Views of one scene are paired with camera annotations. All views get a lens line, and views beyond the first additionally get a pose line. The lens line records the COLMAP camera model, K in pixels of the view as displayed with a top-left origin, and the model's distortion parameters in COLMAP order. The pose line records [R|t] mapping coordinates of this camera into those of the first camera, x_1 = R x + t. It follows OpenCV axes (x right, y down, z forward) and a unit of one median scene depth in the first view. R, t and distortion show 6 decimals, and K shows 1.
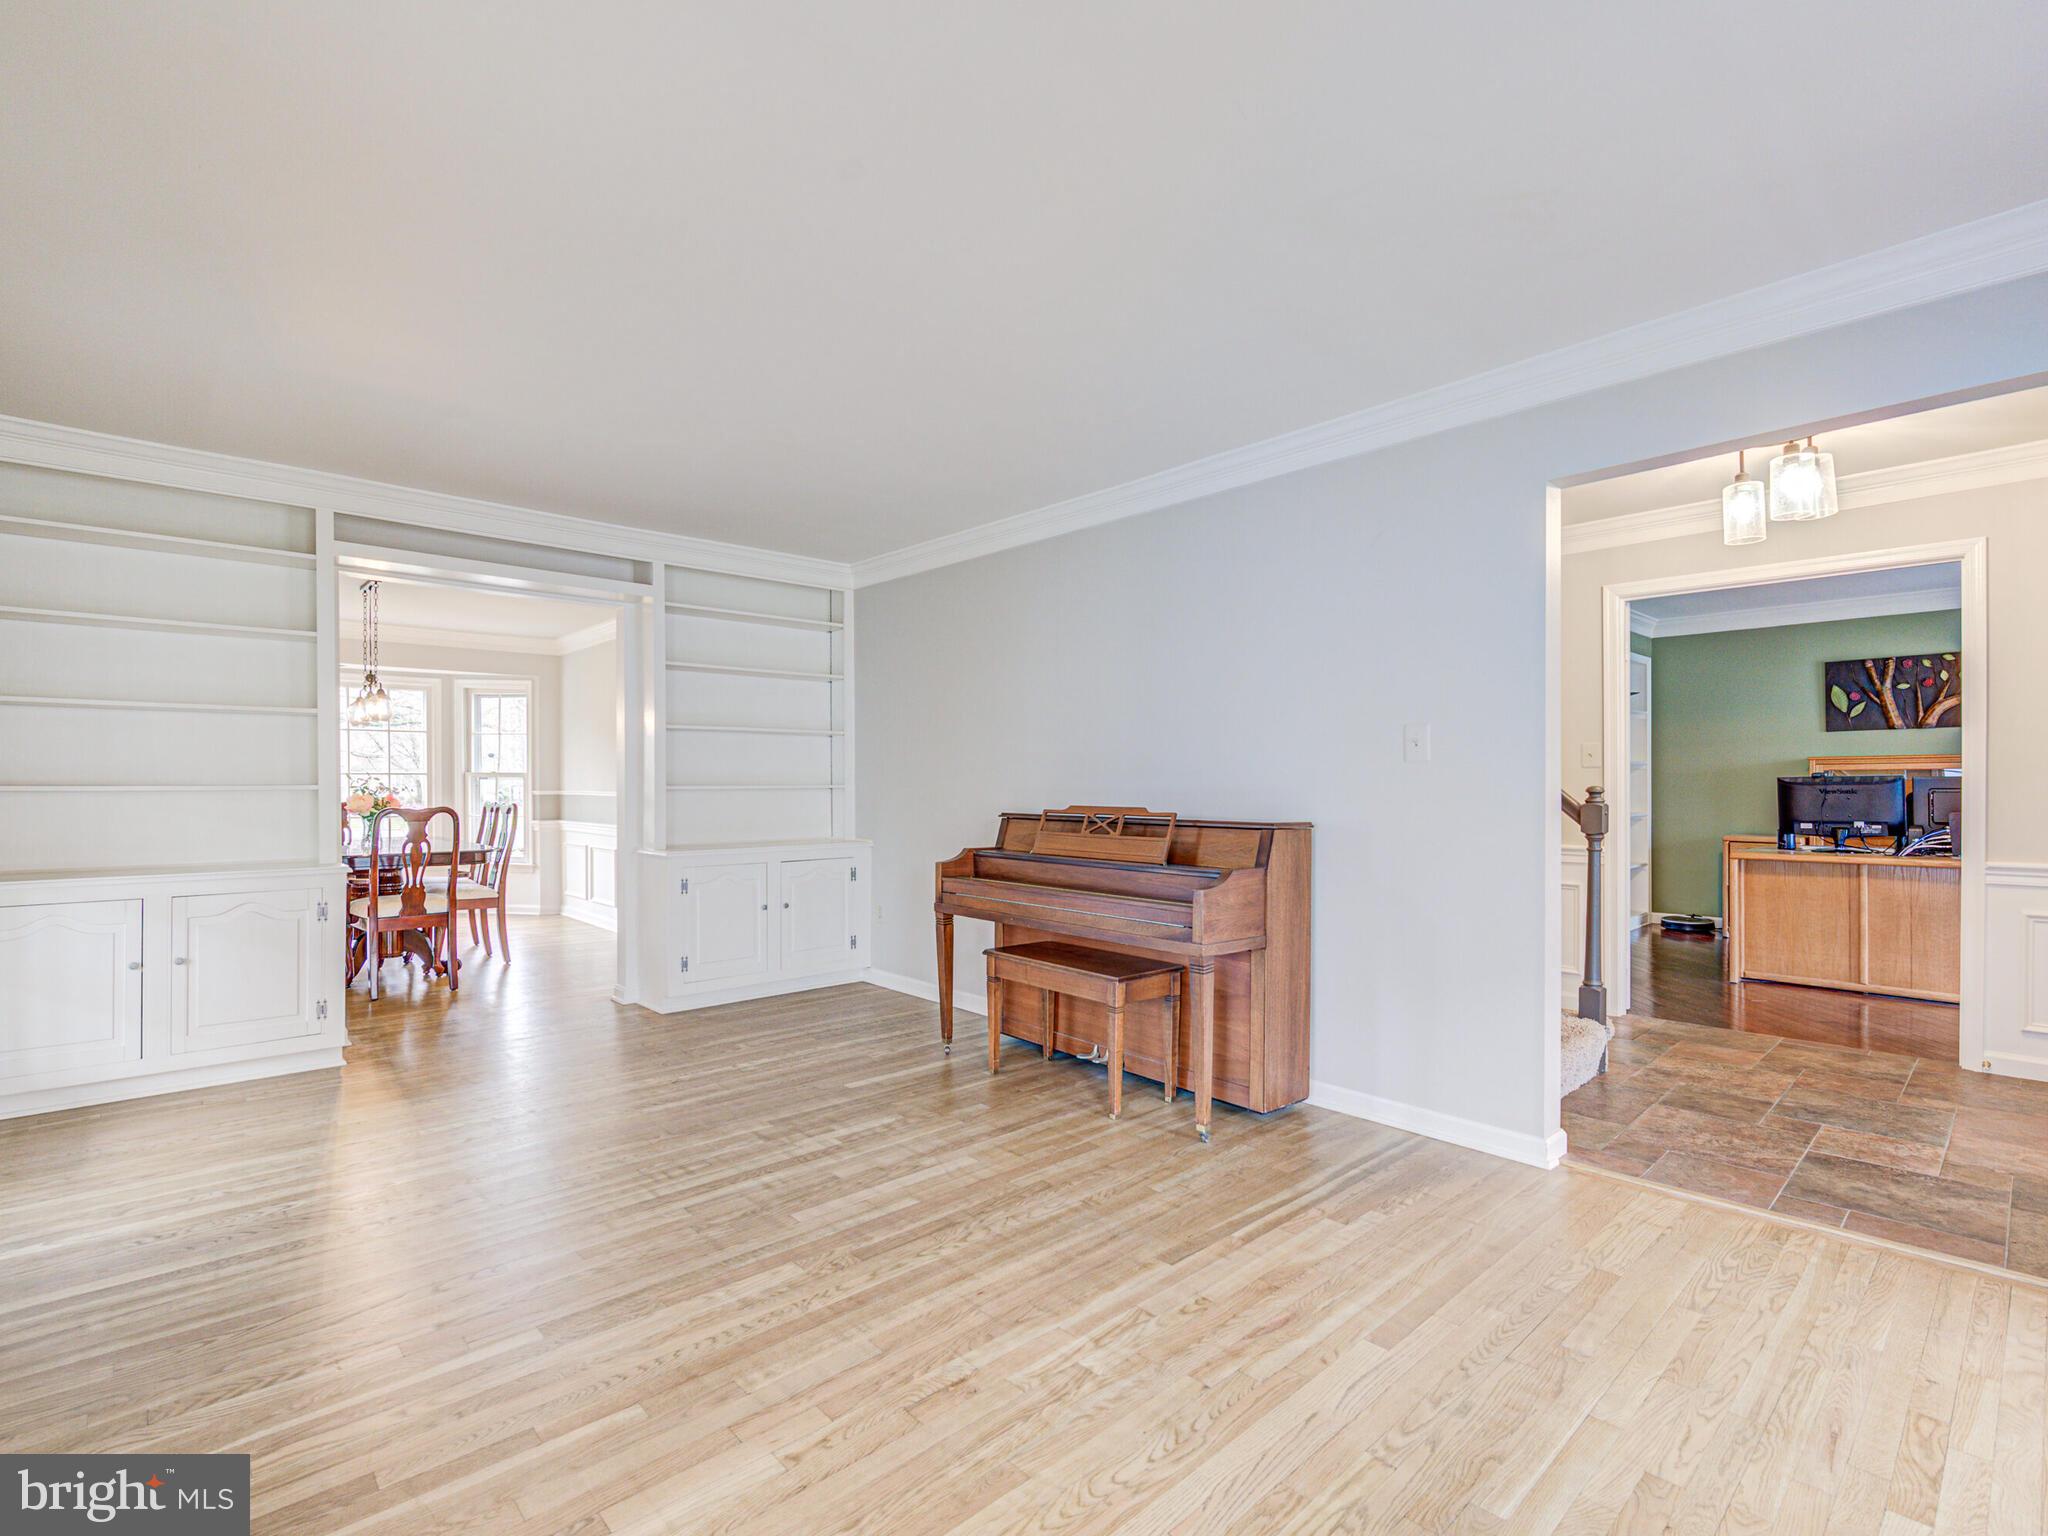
lens RADIAL K [[955.2, 0, 1024.0], [0, 955.2, 768.0], [0, 0, 1]] dist [0.001728, -0.013293]
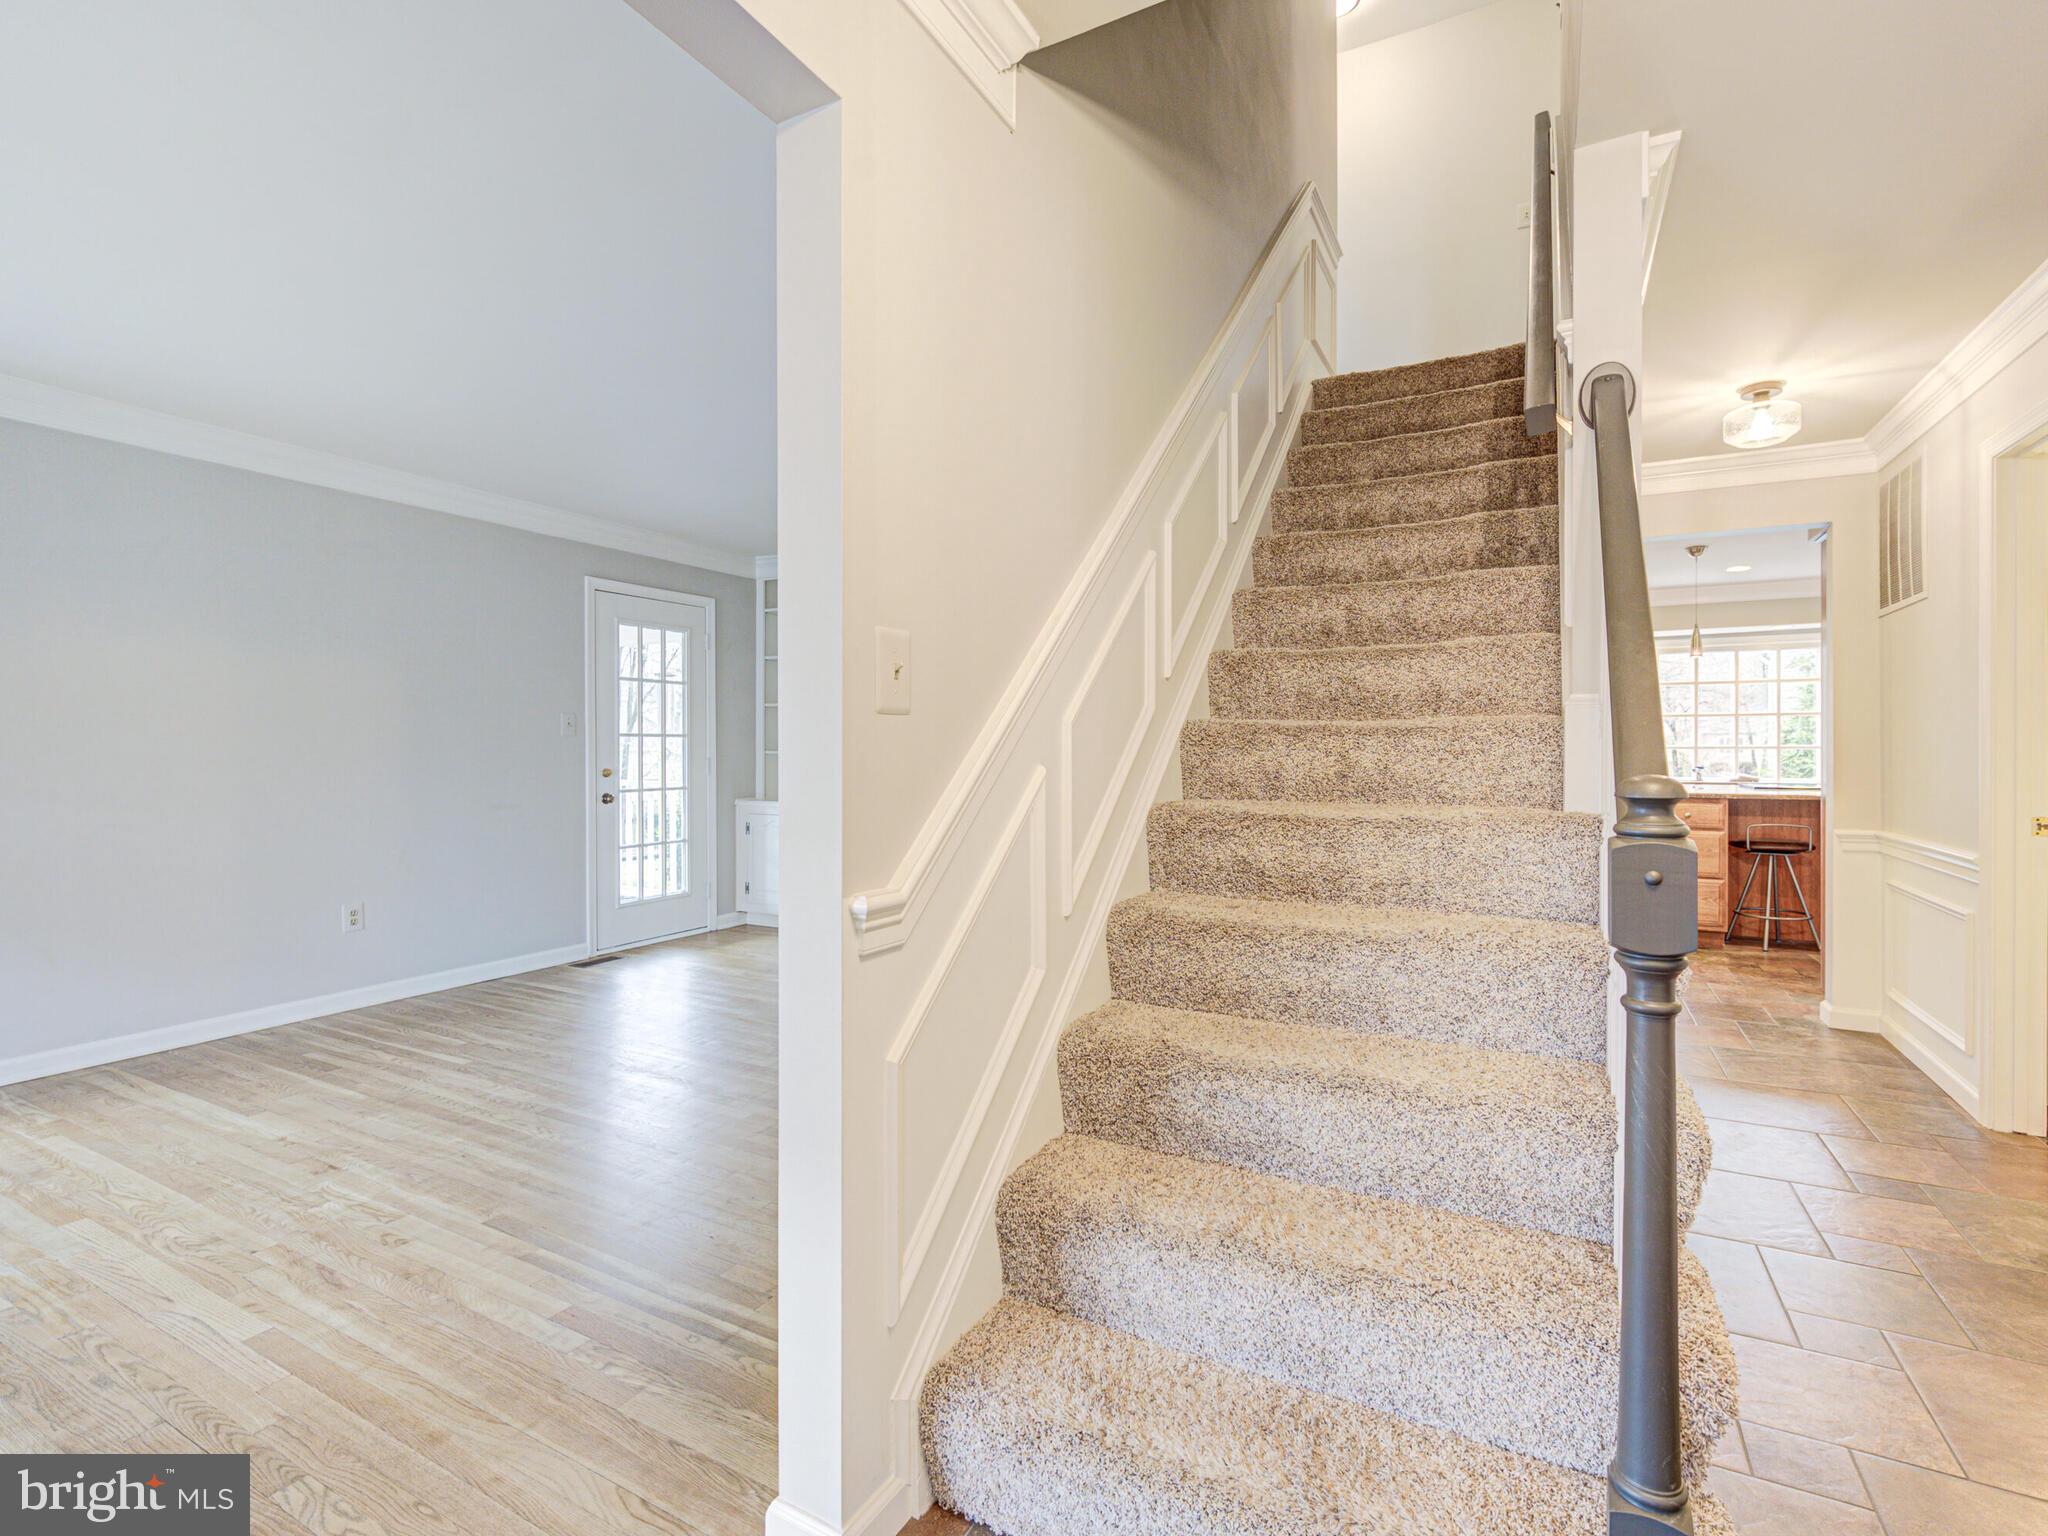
lens RADIAL K [[958.3, 0, 1022.9], [0, 958.3, 754.3], [0, 0, 1]] dist [-0.010855, 0.000278]
pose [[0.332615, 0.008012, -0.943029, 1.145450], [0.013122, 0.999828, 0.013123, 0.009231], [0.942971, -0.016740, 0.332452, 1.063808]]
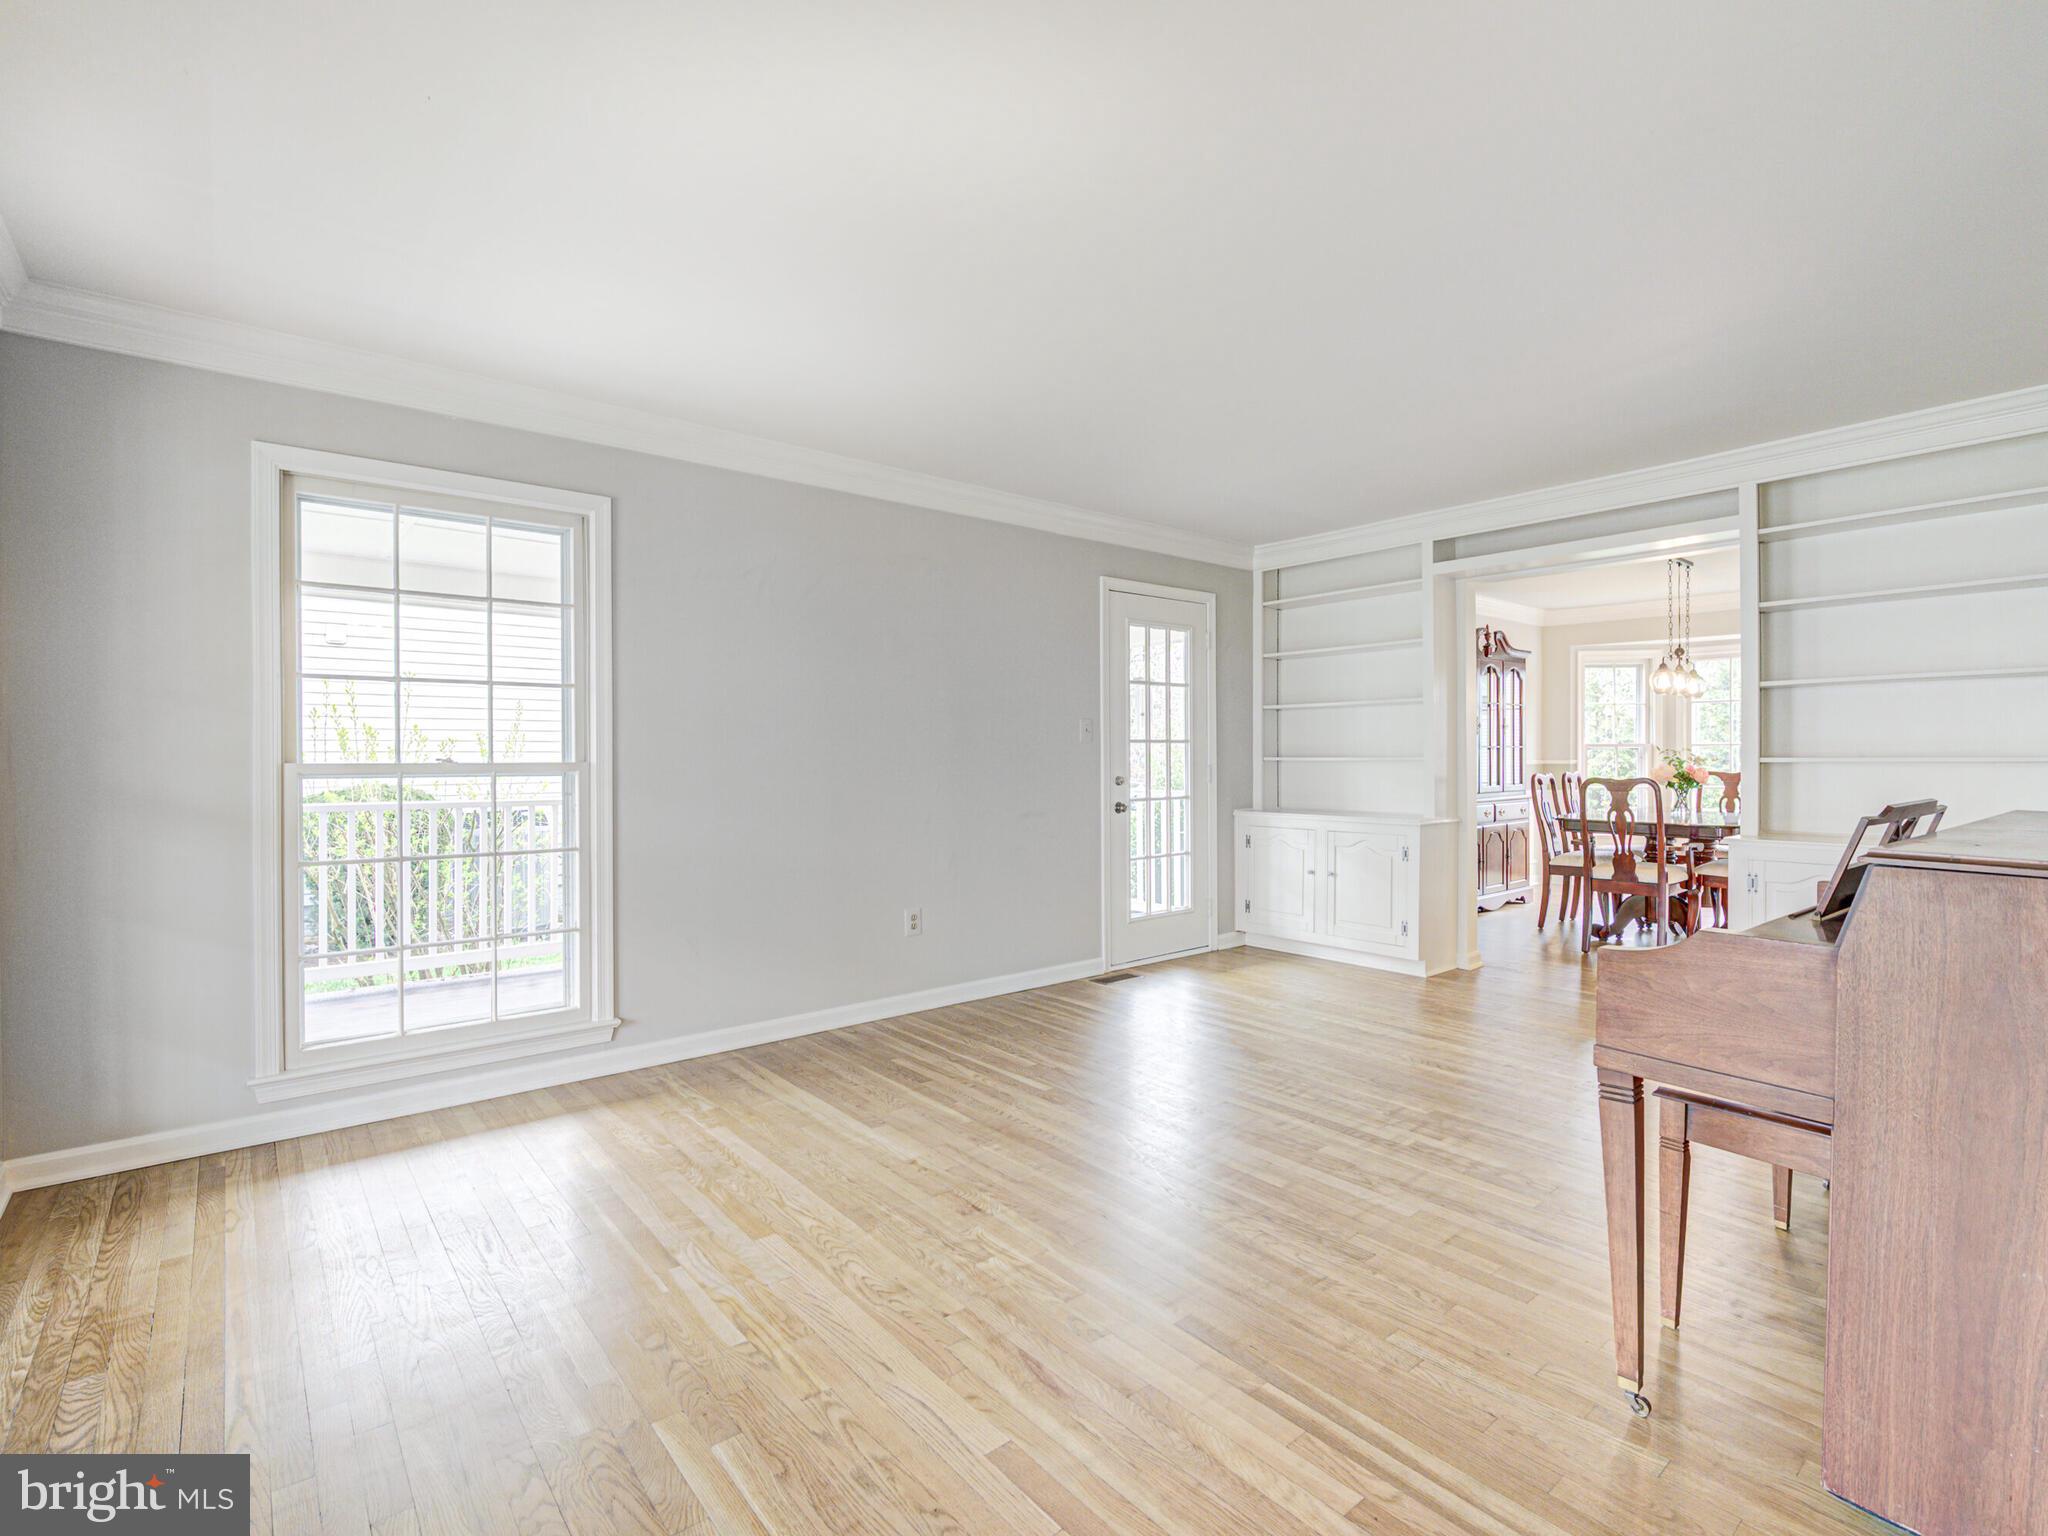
lens RADIAL K [[955.2, 0, 1024.0], [0, 955.2, 768.0], [0, 0, 1]] dist [0.001728, -0.013293]
pose [[-0.049626, 0.014104, -0.998668, 0.879409], [0.019480, 0.999724, 0.013151, 0.008294], [0.998578, -0.018801, -0.049887, 0.802424]]
